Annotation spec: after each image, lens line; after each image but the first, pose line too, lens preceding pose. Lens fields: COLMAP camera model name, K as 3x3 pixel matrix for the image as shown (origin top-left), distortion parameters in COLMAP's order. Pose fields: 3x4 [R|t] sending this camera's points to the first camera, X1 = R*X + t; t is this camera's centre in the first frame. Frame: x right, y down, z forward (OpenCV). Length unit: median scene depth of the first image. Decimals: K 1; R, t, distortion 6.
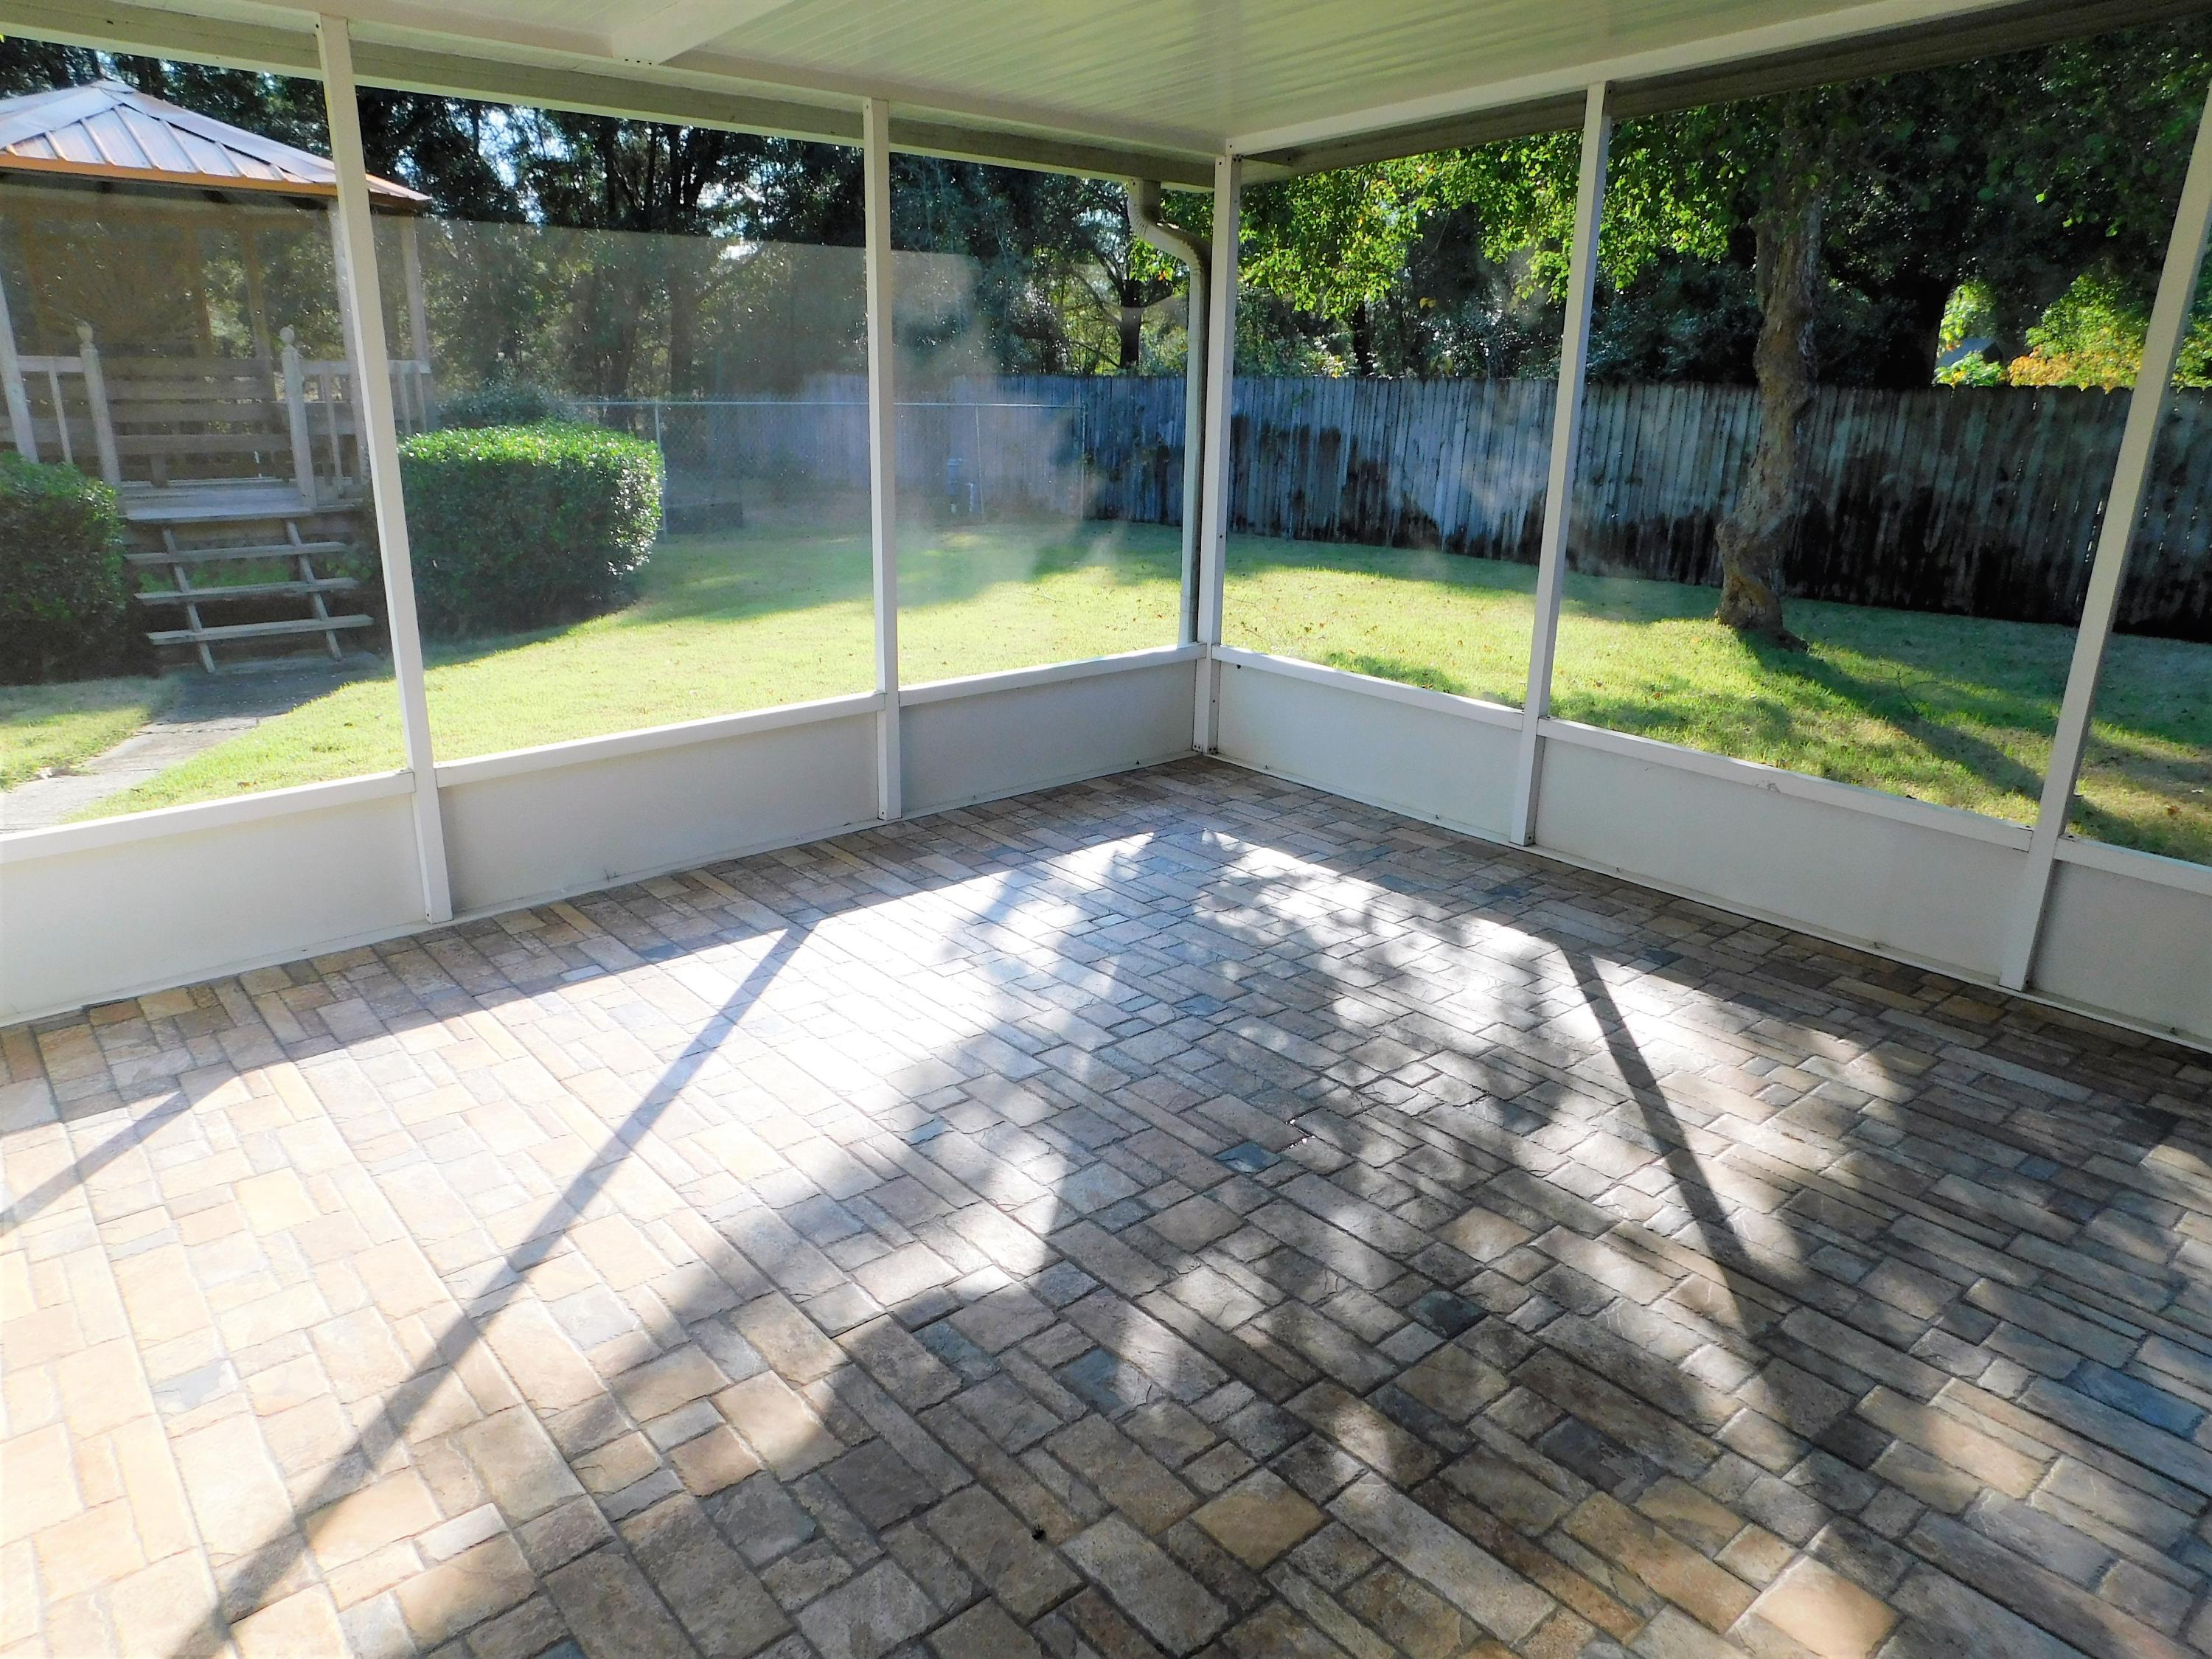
lens RADIAL K [[1477.8, 0, 1099.6], [0, 1477.8, 845.9], [0, 0, 1]] dist [-0.064263, 0.051541]
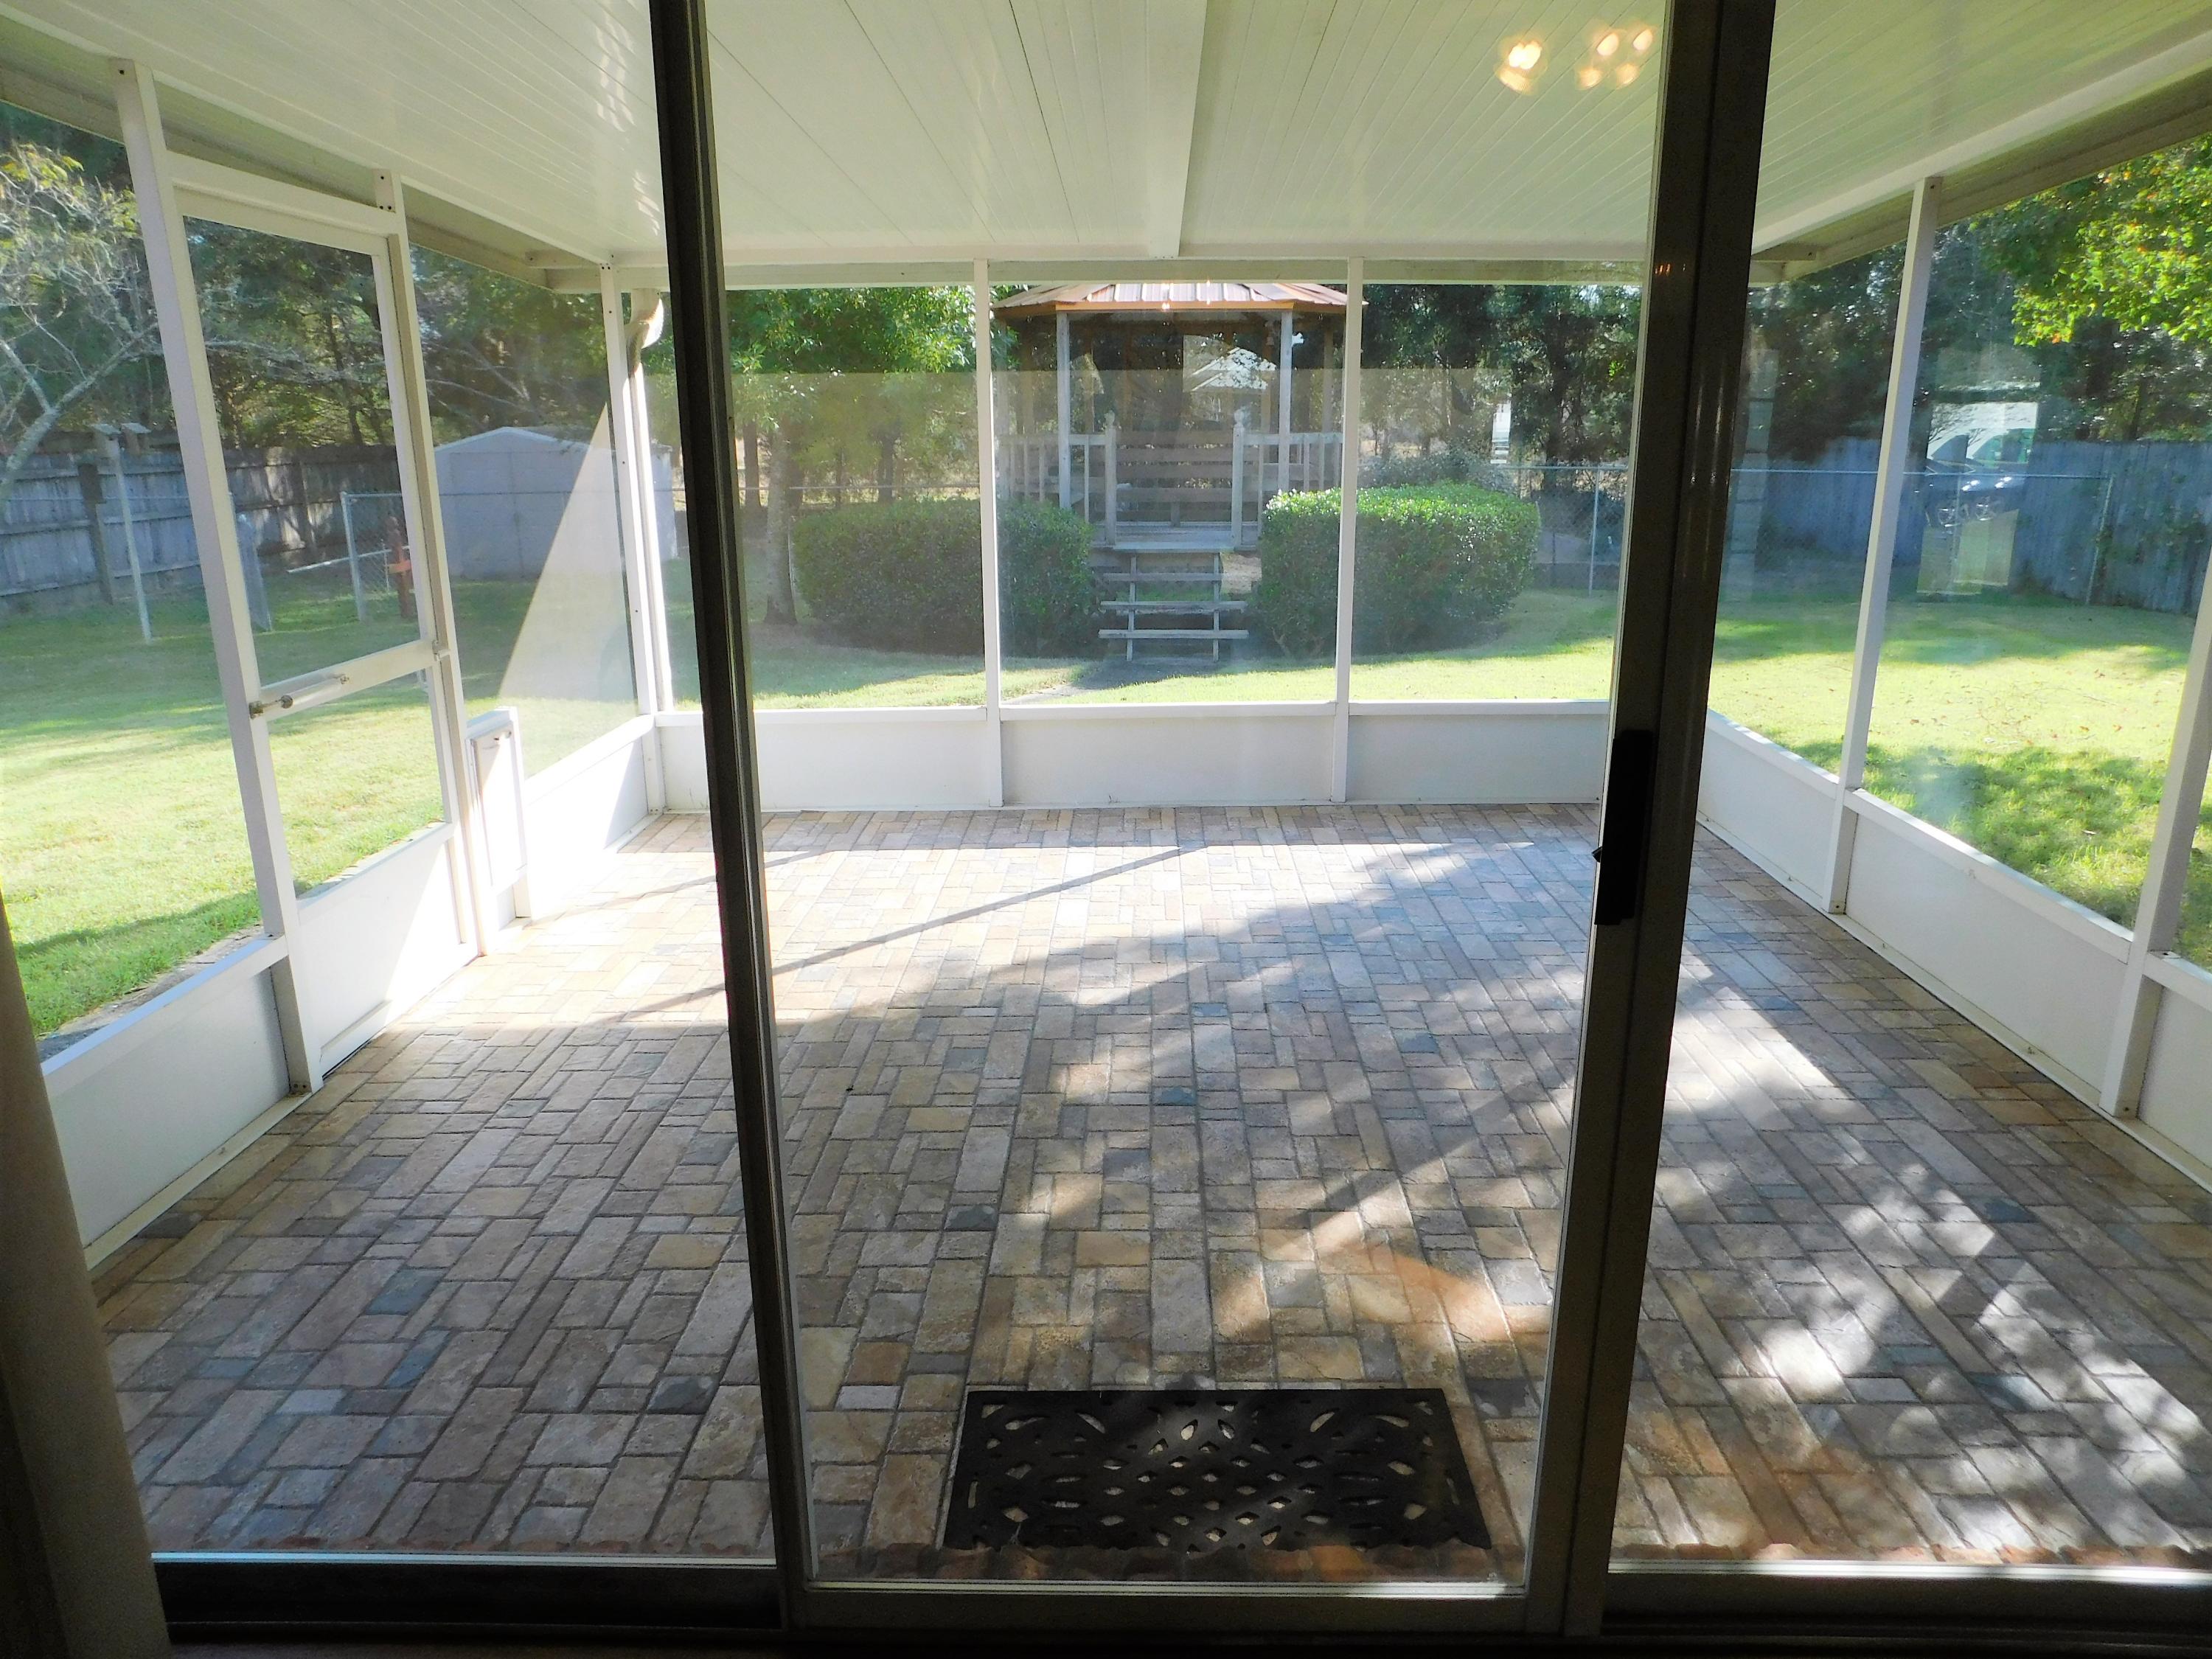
lens RADIAL K [[1477.8, 0, 1099.6], [0, 1477.8, 845.9], [0, 0, 1]] dist [-0.064263, 0.051541]
pose [[0.744397, 0.165725, -0.646845, 0.647027], [-0.189476, 0.981318, 0.033367, 0.019845], [0.640291, 0.097723, 0.761891, -0.123955]]
